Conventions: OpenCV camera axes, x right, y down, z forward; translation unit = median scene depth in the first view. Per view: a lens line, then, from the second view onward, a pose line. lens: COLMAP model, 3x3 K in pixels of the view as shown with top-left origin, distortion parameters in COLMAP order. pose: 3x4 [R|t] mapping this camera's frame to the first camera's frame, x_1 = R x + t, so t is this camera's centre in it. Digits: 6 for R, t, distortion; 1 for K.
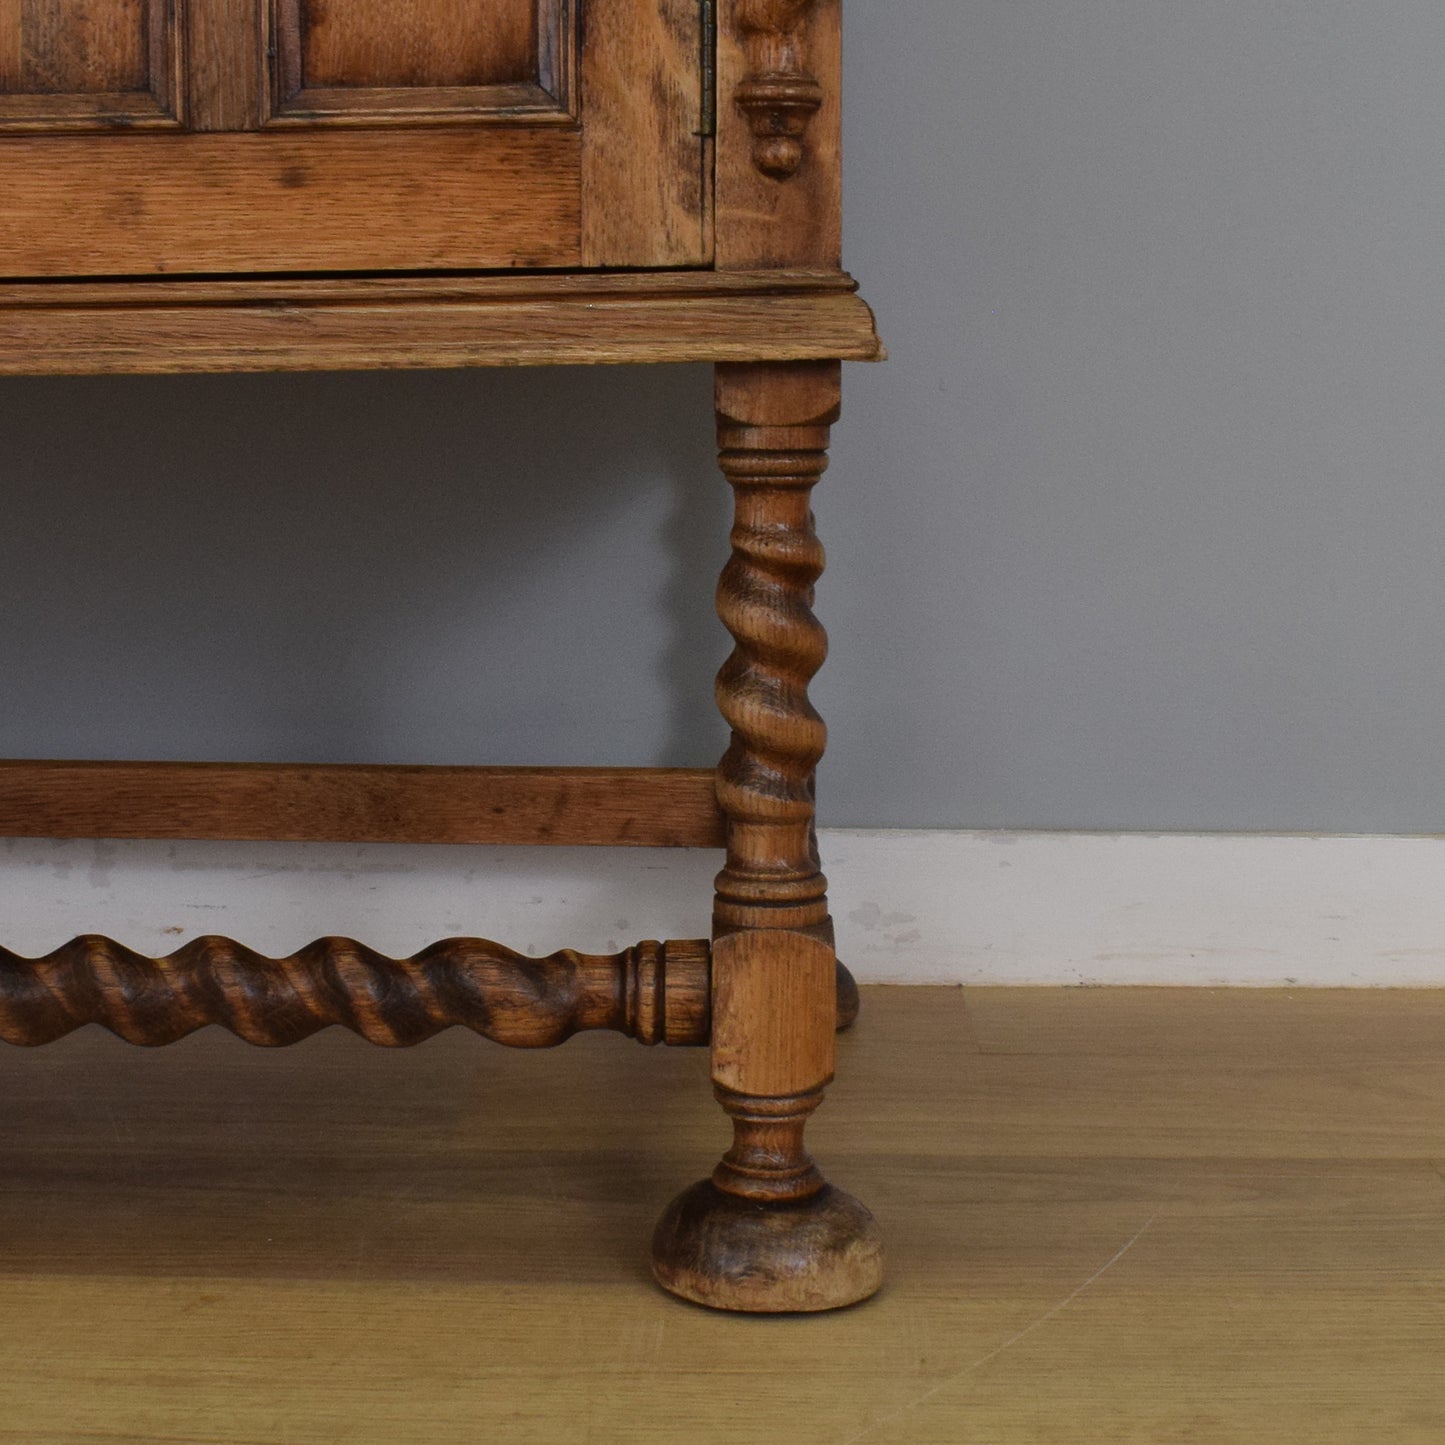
lens RADIAL K [[3201.2, 0, 766.0], [0, 3201.2, 727.4], [0, 0, 1]] dist [-0.071135, -0.159181]
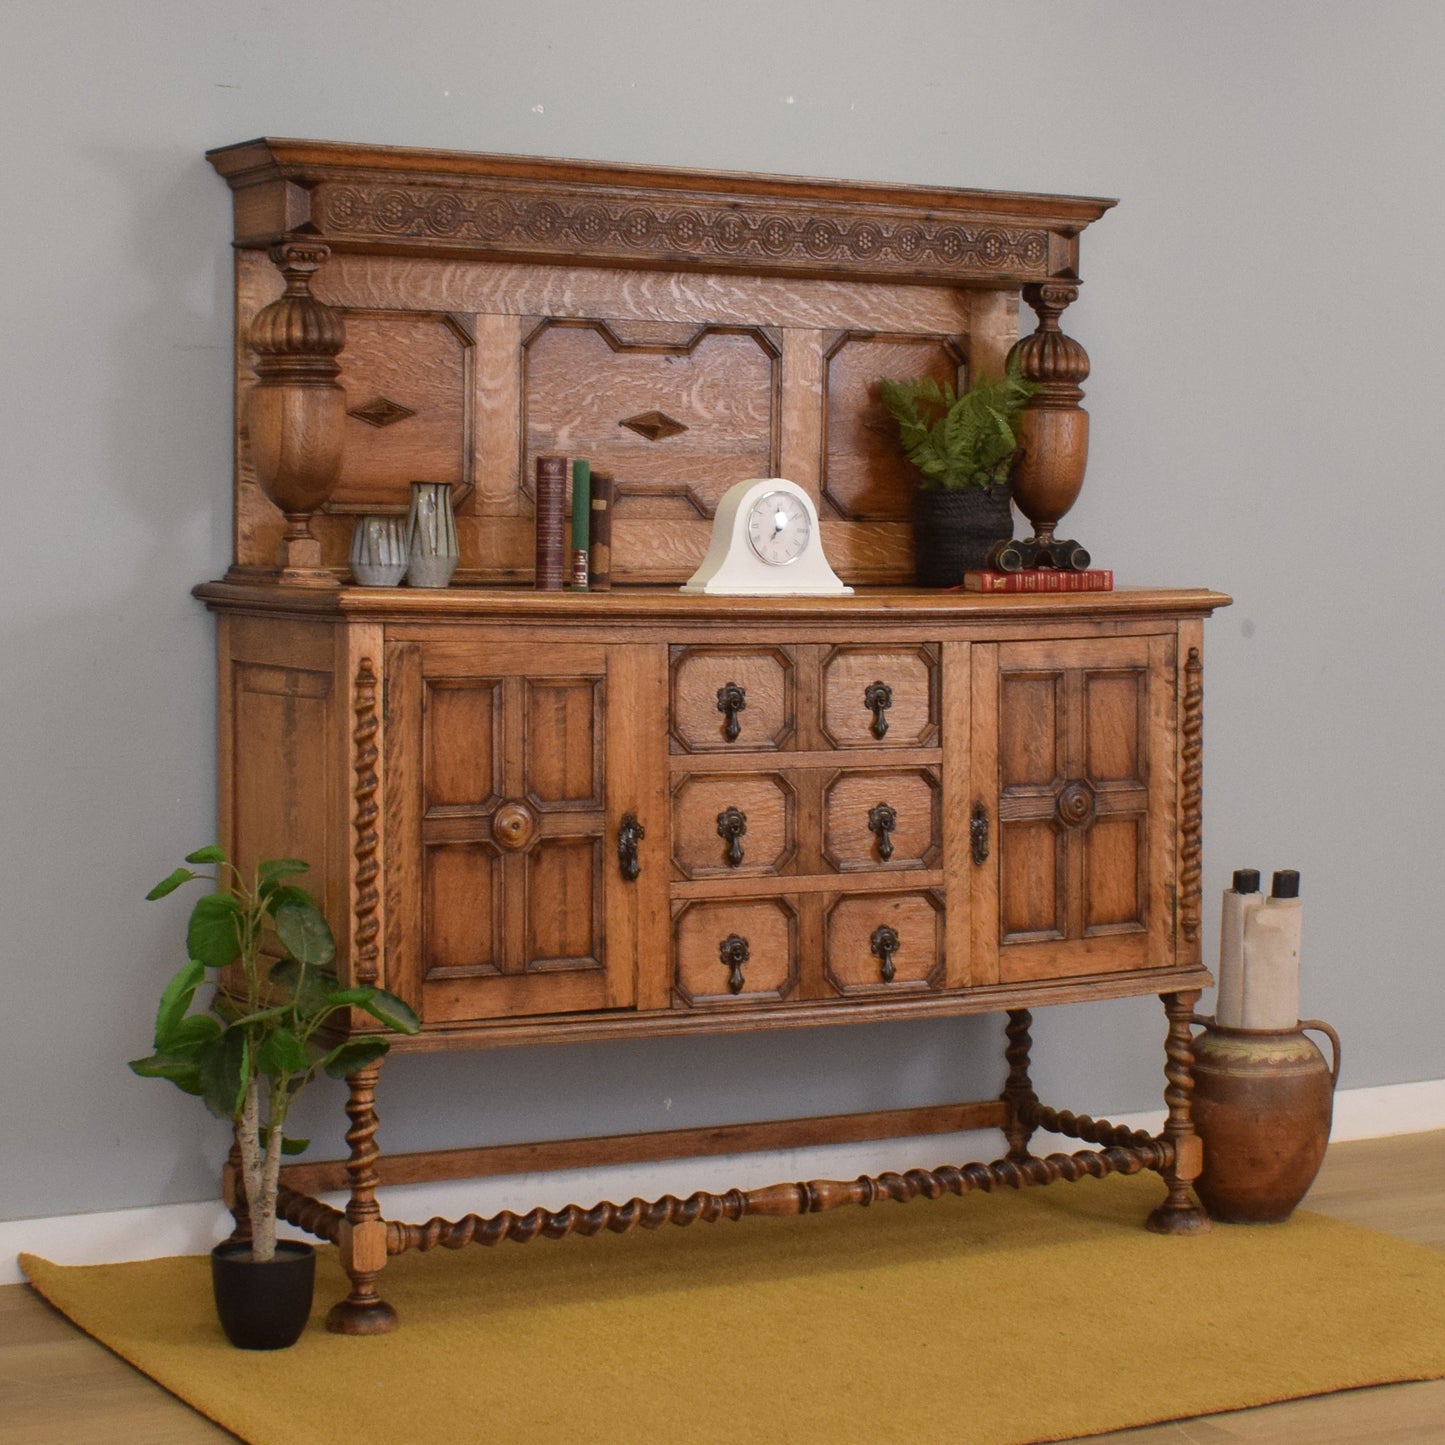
lens RADIAL K [[3314.0, 0, 722.5], [0, 3314.0, 722.5], [0, 0, 1]] dist [-0.050798, -0.270938]
pose [[0.862192, -0.030612, 0.505656, -2.526450], [0.076614, 0.994571, -0.070425, -0.197483], [-0.500754, 0.099460, 0.859856, -2.226082]]
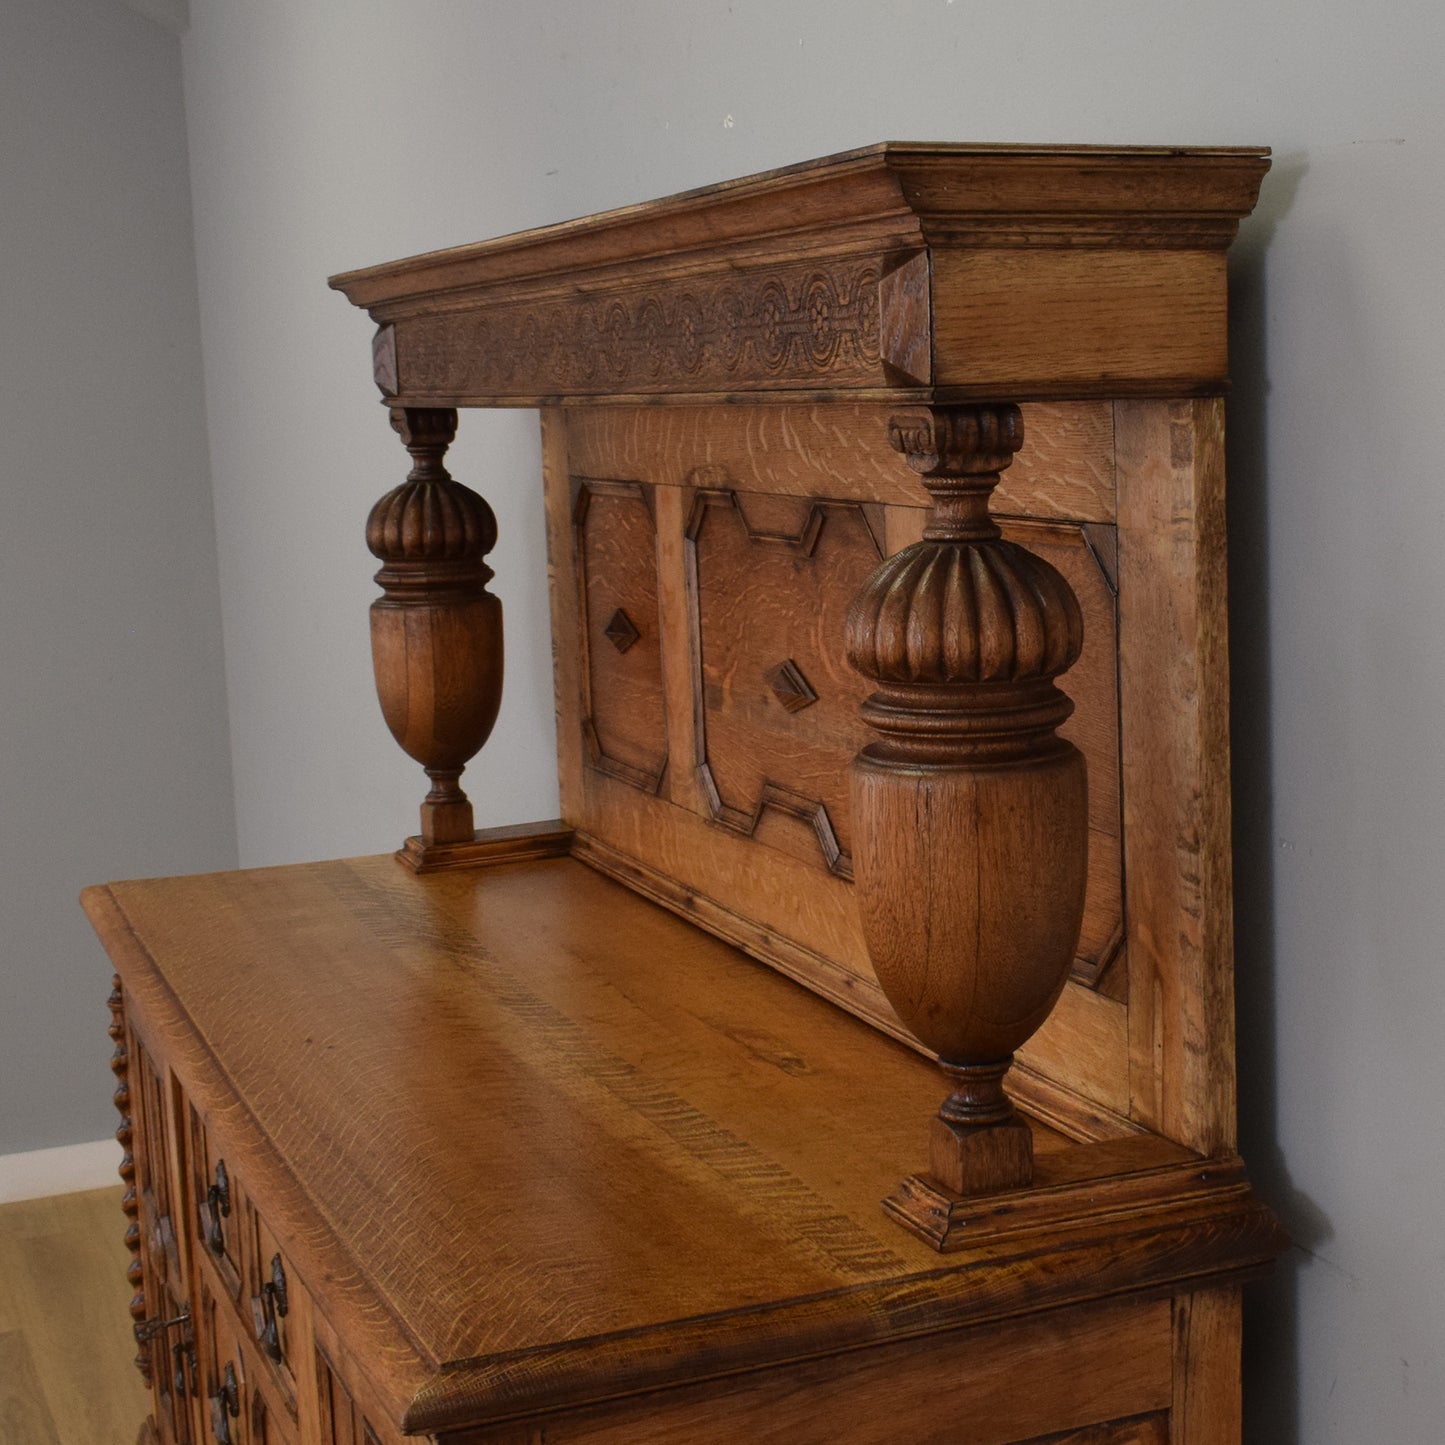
lens RADIAL K [[2461.6, 0, 968.7], [0, 2461.6, 722.3], [0, 0, 1]] dist [-0.069039, -0.138072]
pose [[0.443131, 0.103763, -0.890432, 0.983959], [-0.110739, 0.992007, 0.060489, -0.942270], [0.889591, 0.071801, 0.451079, 0.652970]]
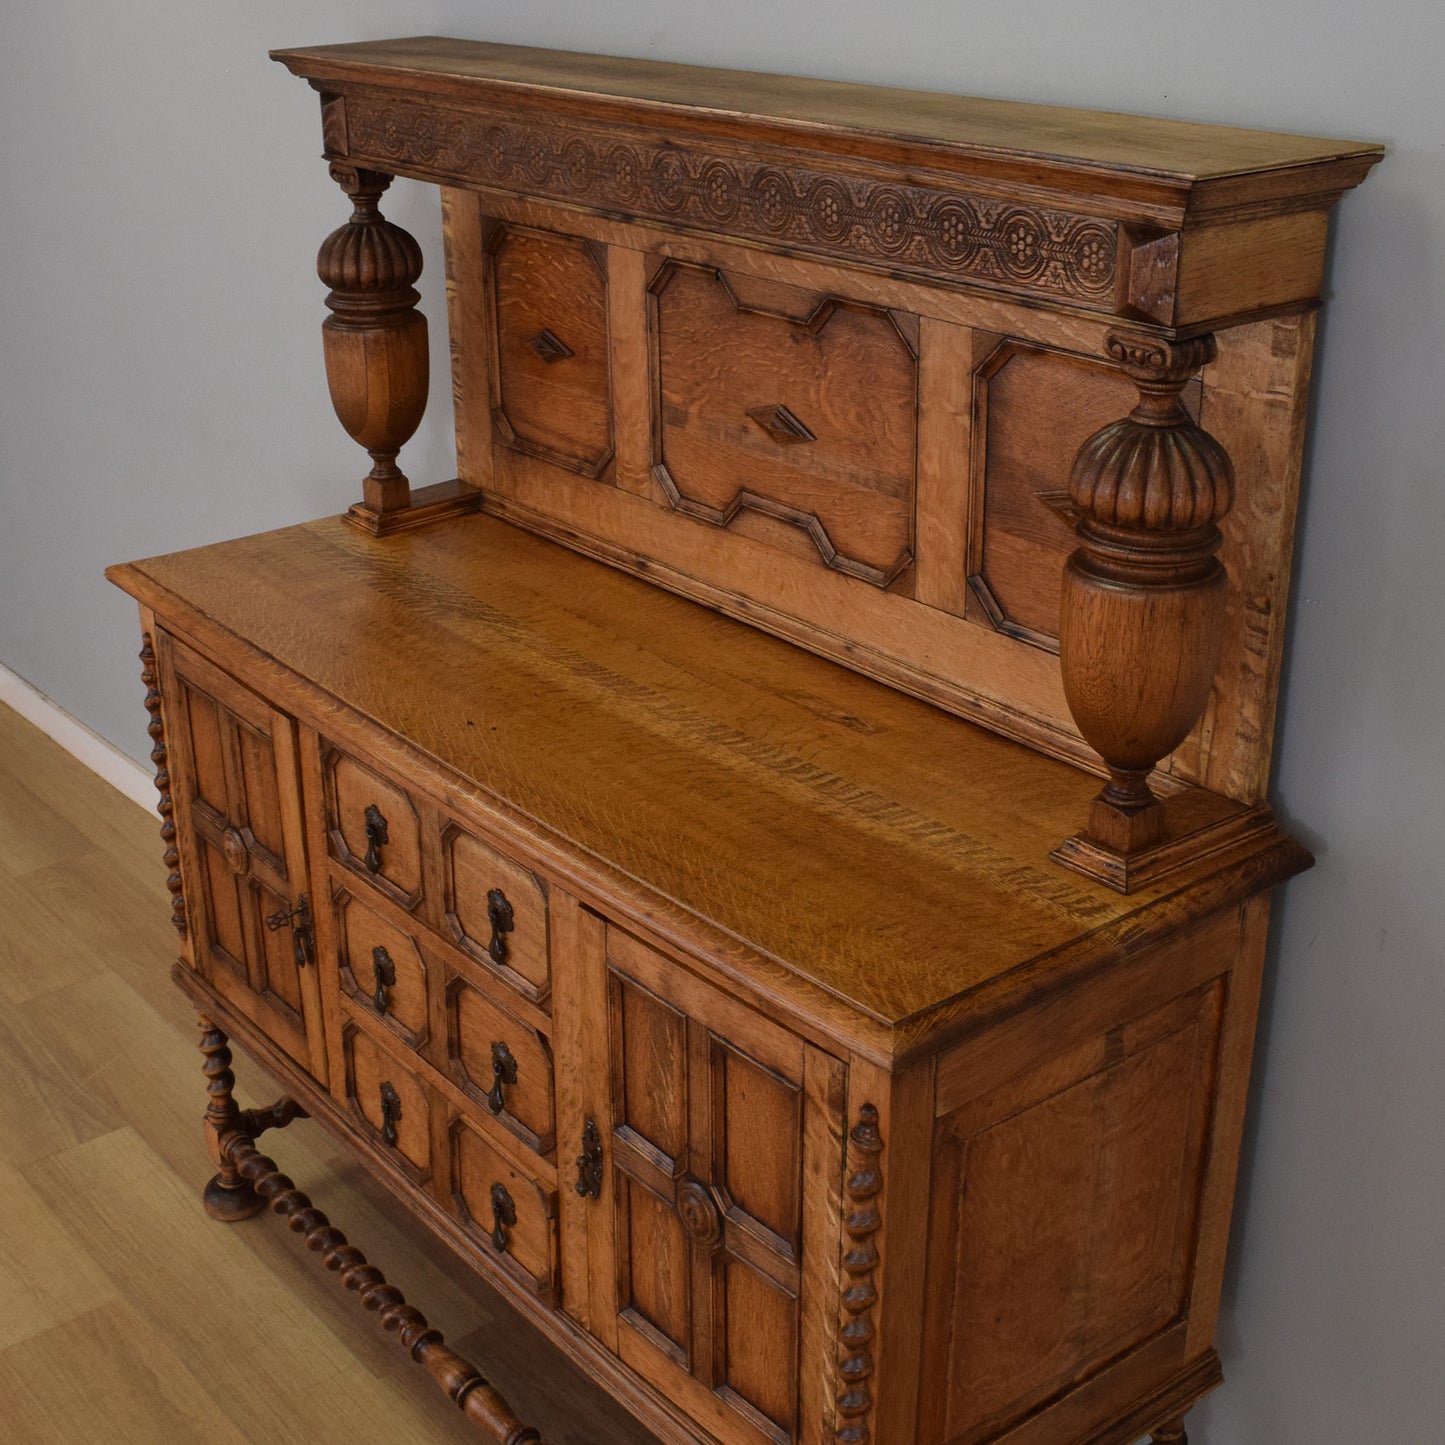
lens RADIAL K [[2016.1, 0, 683.3], [0, 2016.1, 721.7], [0, 0, 1]] dist [-0.091511, -0.028658]
pose [[0.620490, 0.295553, -0.726388, 0.787156], [-0.101843, 0.948788, 0.299048, -1.127490], [0.777573, -0.111579, 0.618814, 0.088899]]
